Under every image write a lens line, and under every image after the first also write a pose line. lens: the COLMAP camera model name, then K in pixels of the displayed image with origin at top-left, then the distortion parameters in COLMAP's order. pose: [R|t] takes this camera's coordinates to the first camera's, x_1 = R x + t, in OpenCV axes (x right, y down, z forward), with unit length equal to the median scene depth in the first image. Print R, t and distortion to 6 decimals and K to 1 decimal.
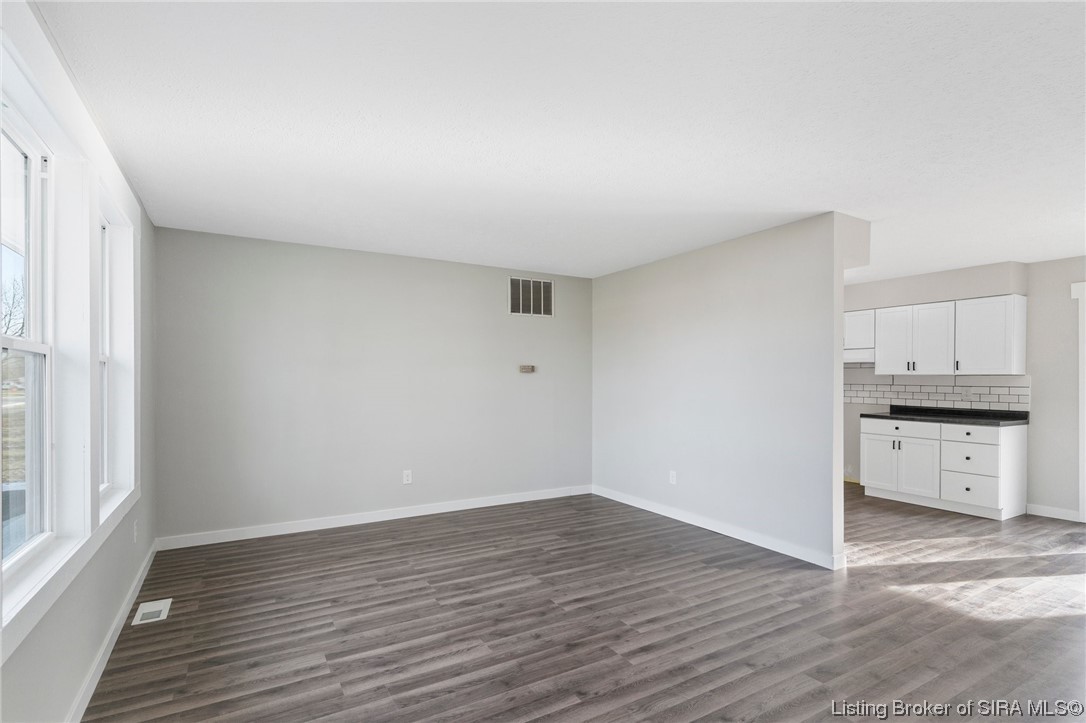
lens RADIAL K [[524.3, 0, 542.6], [0, 524.3, 392.1], [0, 0, 1]] dist [0.003427, 0.000234]
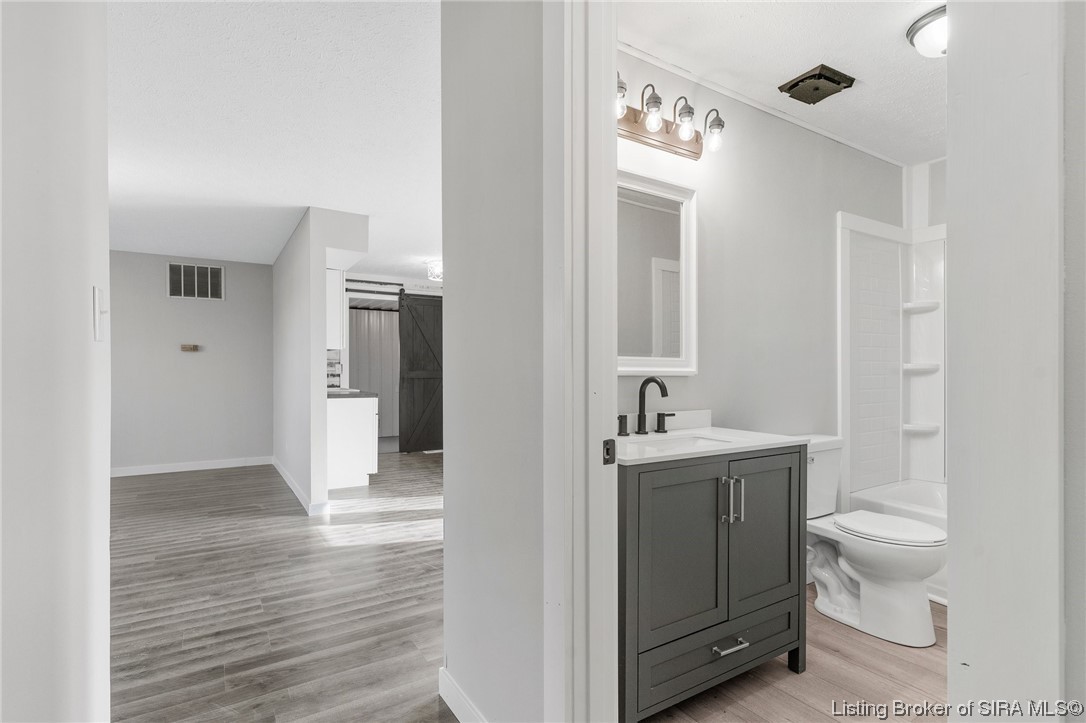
lens RADIAL K [[533.3, 0, 547.9], [0, 533.3, 384.2], [0, 0, 1]] dist [0.002682, 0.000603]
pose [[0.999059, -0.001923, 0.043323, 1.128572], [0.001789, 0.999993, 0.003139, 0.047881], [-0.043328, -0.003059, 0.999056, -0.224674]]
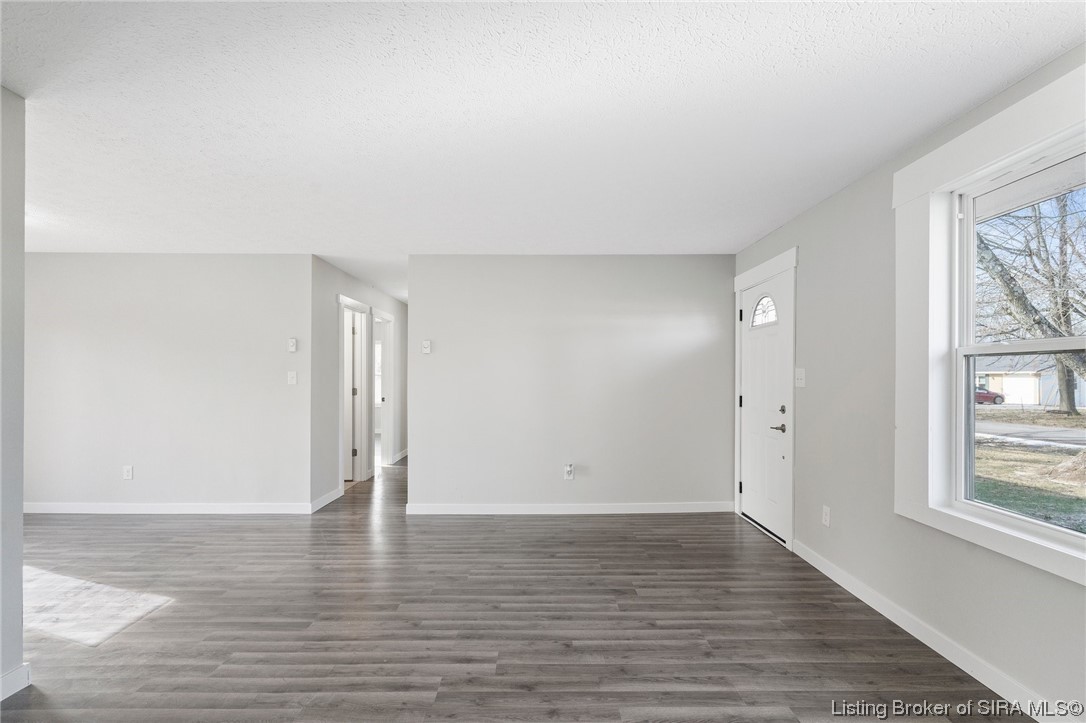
lens RADIAL K [[525.5, 0, 544.5], [0, 525.5, 378.4], [0, 0, 1]] dist [0.003013, 0.000126]
pose [[-0.869930, -0.003713, 0.493162, -0.304512], [0.008812, 0.999695, 0.023071, -0.032490], [-0.493097, 0.024416, -0.869632, 1.346349]]
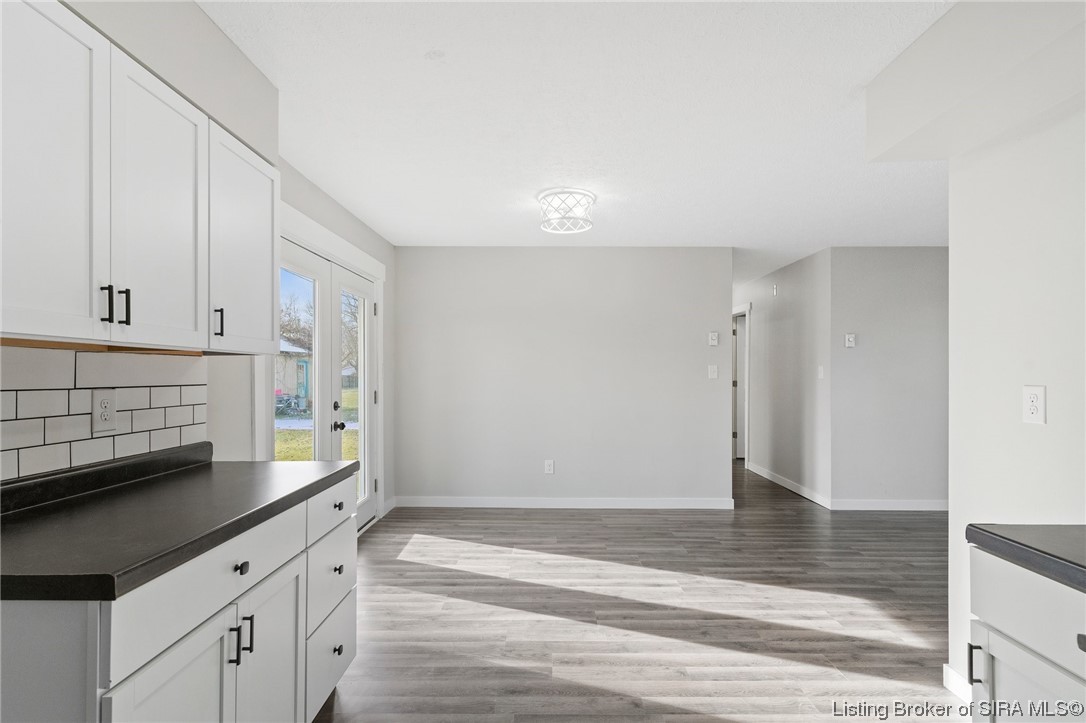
lens RADIAL K [[526.4, 0, 543.0], [0, 526.4, 361.5], [0, 0, 1]] dist [0.006707, 0.000382]
pose [[-0.864344, 0.007421, 0.502847, 0.742805], [0.009325, 0.999956, 0.001272, -0.041693], [-0.502815, 0.005789, -0.864375, 1.943655]]
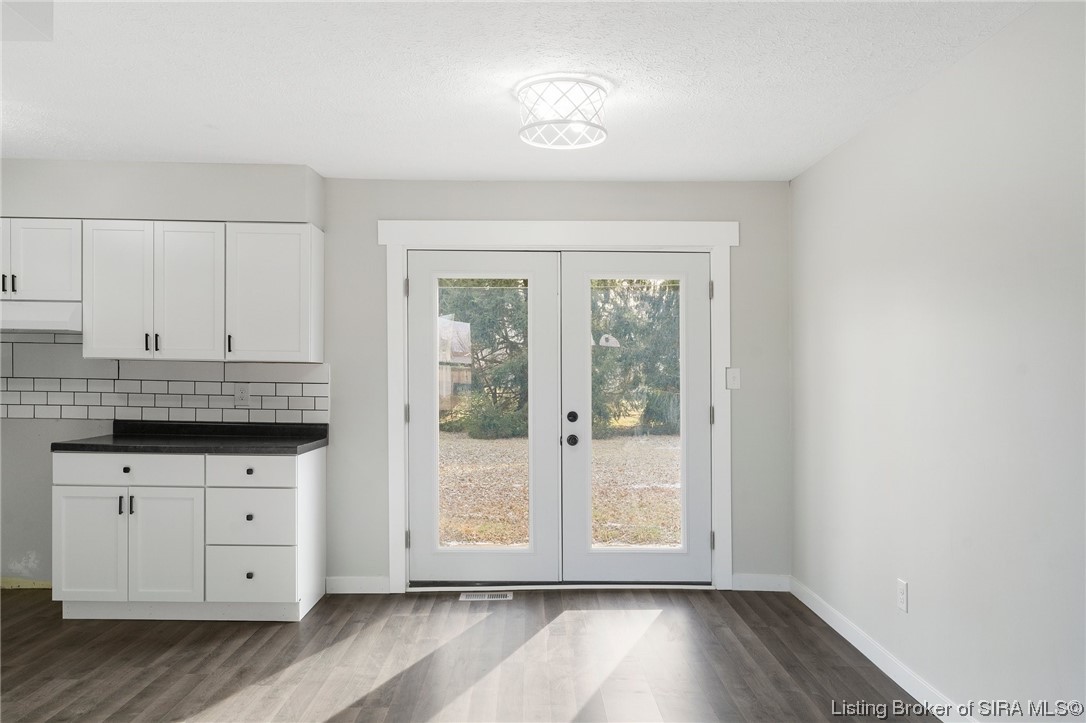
lens RADIAL K [[815.6, 0, 542.3], [0, 815.6, 377.1], [0, 0, 1]] dist [-0.002108, -0.000397]
pose [[0.483817, 0.003528, 0.875162, 0.349393], [0.009108, 0.999917, -0.009067, -0.009742], [-0.875122, 0.012358, 0.483745, 0.517733]]
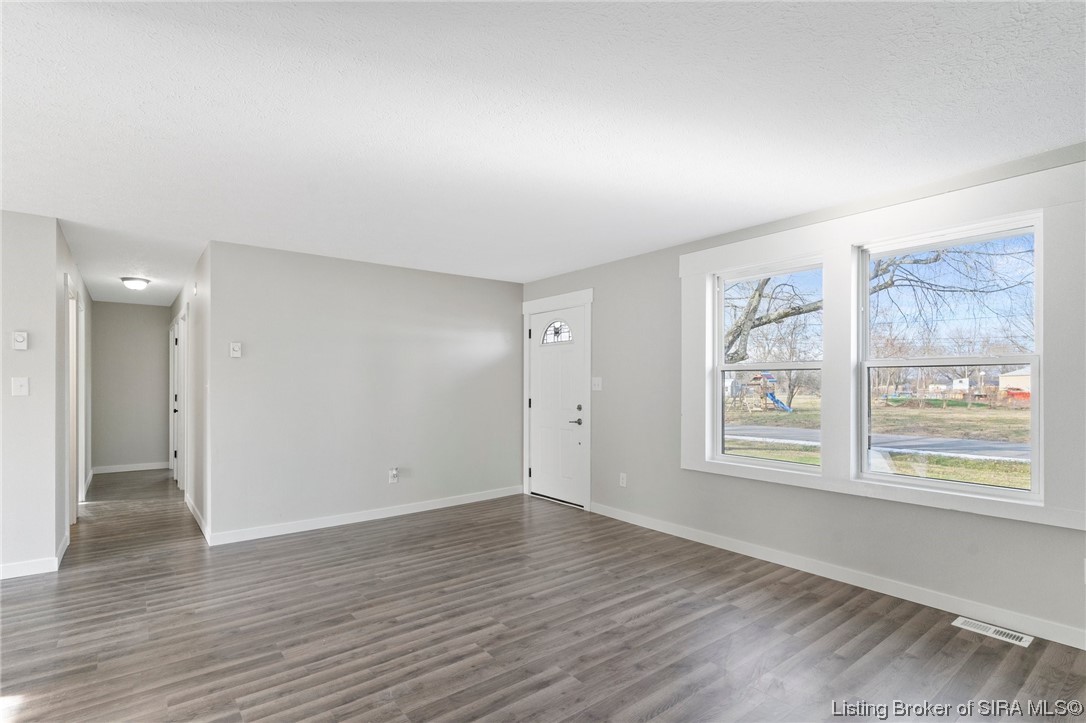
lens RADIAL K [[526.8, 0, 546.4], [0, 526.8, 388.3], [0, 0, 1]] dist [0.001315, 0.000222]
pose [[-0.989355, 0.001679, -0.145509, 0.161986], [-0.002943, 0.999498, 0.031546, -0.039347], [0.145489, 0.031639, -0.988854, 1.619675]]
